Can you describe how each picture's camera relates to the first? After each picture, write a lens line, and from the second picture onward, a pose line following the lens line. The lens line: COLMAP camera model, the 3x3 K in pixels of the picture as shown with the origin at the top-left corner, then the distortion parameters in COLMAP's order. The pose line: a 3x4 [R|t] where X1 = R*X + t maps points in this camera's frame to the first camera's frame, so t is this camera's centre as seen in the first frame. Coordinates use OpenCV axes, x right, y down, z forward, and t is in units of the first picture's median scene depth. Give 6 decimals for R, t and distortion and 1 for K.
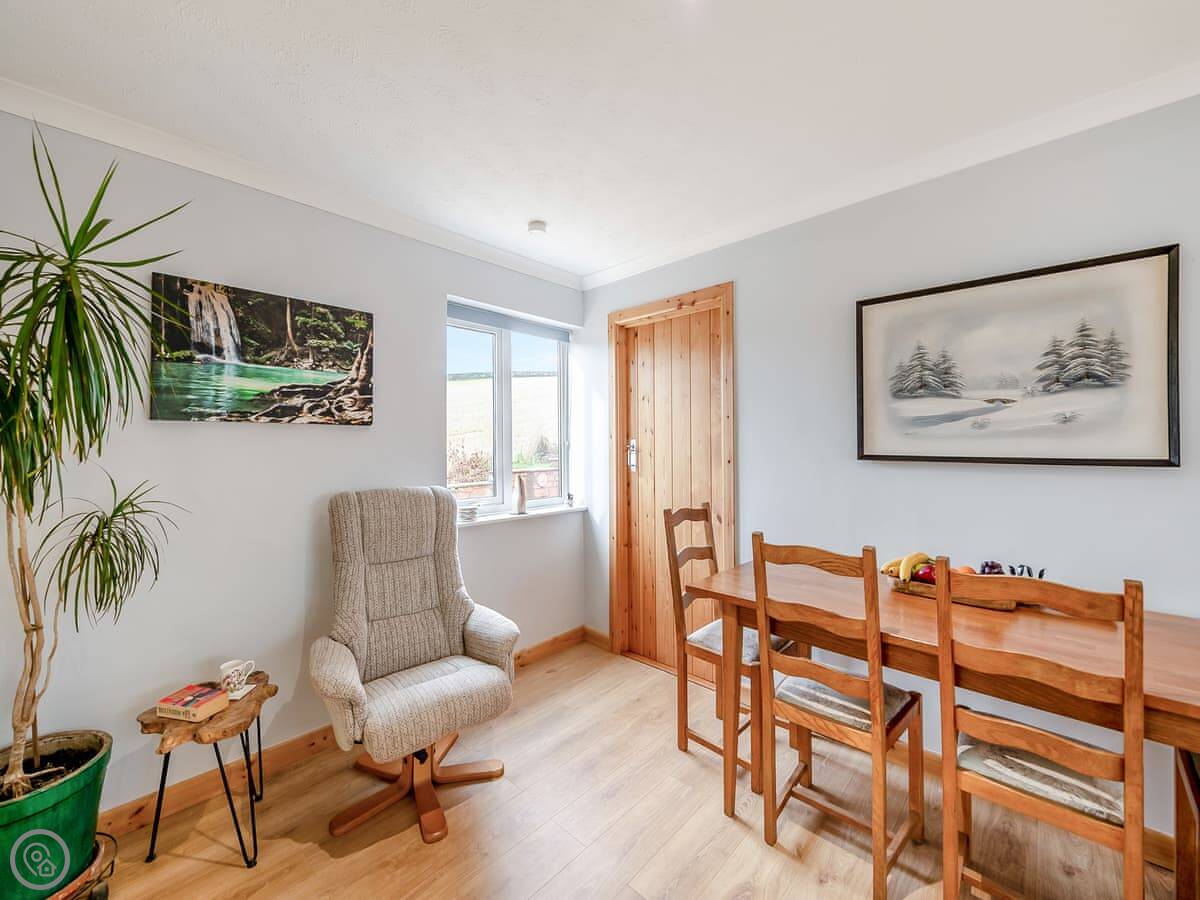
lens RADIAL K [[482.8, 0, 597.6], [0, 482.8, 440.9], [0, 0, 1]] dist [-0.002013, -0.000276]
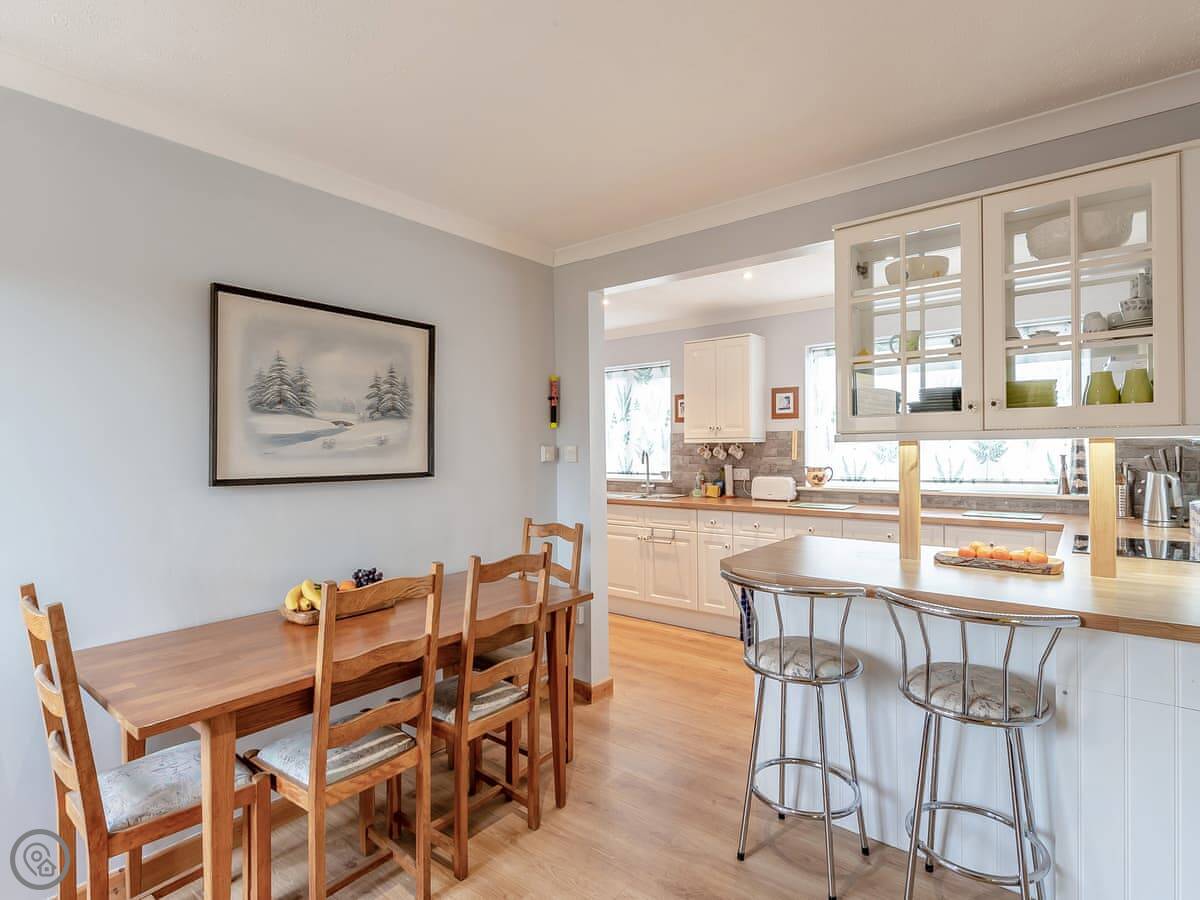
lens RADIAL K [[620.2, 0, 598.0], [0, 620.2, 450.4], [0, 0, 1]] dist [-0.002632, -0.000125]
pose [[-0.094227, 0.006577, 0.995529, -0.622059], [0.008664, 0.999946, -0.005787, -0.009606], [-0.995513, 0.008080, -0.094279, 0.579554]]
